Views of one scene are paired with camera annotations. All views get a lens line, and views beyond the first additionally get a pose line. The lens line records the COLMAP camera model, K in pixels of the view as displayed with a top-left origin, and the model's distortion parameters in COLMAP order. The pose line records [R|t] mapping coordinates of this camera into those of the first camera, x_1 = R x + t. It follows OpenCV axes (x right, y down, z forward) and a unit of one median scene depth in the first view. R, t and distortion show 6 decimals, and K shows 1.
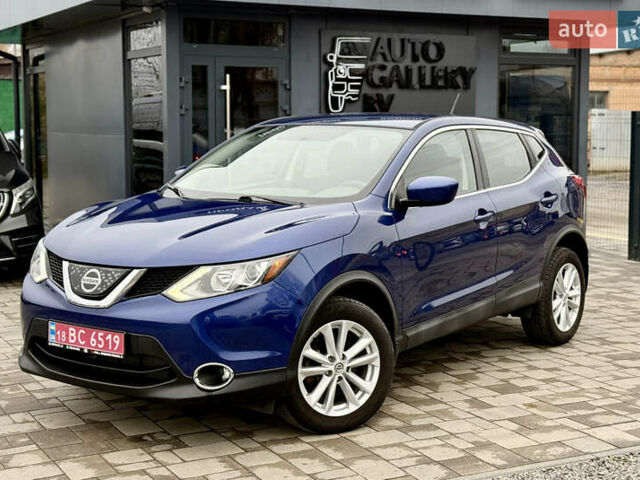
lens RADIAL K [[996.4, 0, 289.3], [0, 996.4, 255.5], [0, 0, 1]] dist [0.299929, 0.000000]
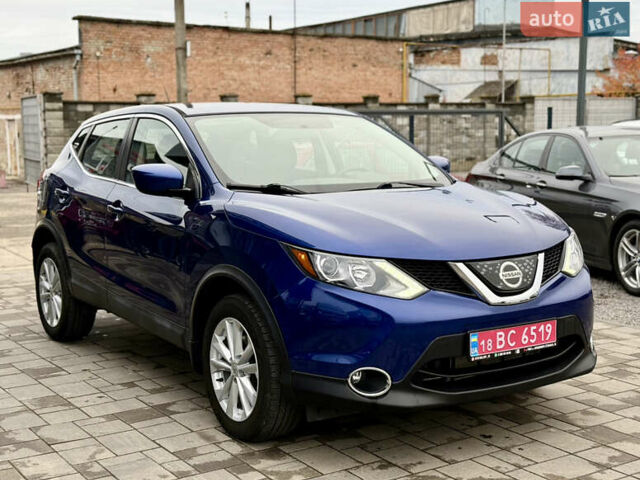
lens RADIAL K [[960.2, 0, 346.8], [0, 960.2, 236.2], [0, 0, 1]] dist [0.125848, 0.000000]
pose [[0.317740, -0.108992, 0.941893, -1.066178], [0.128043, 0.989204, 0.071272, -0.091019], [-0.939493, 0.097957, 0.328265, 0.854514]]
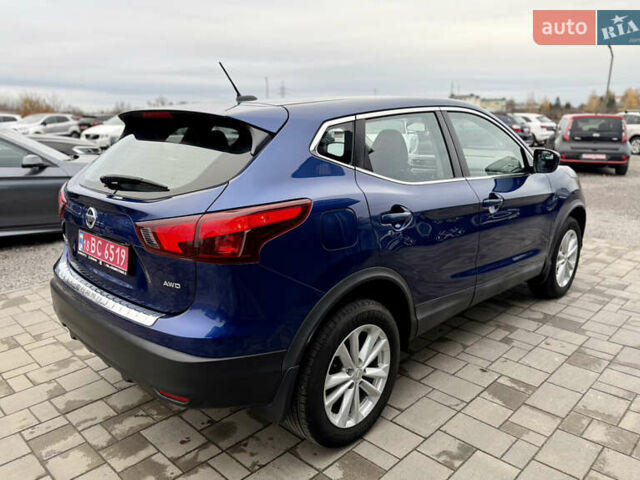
lens RADIAL K [[499.3, 0, 315.7], [0, 499.3, 241.1], [0, 0, 1]] dist [0.028853, -0.003807]
pose [[-0.992800, -0.026993, 0.116700, 0.090430], [0.016994, 0.932680, 0.360304, -0.258845], [-0.118569, 0.359693, -0.925506, 2.116583]]
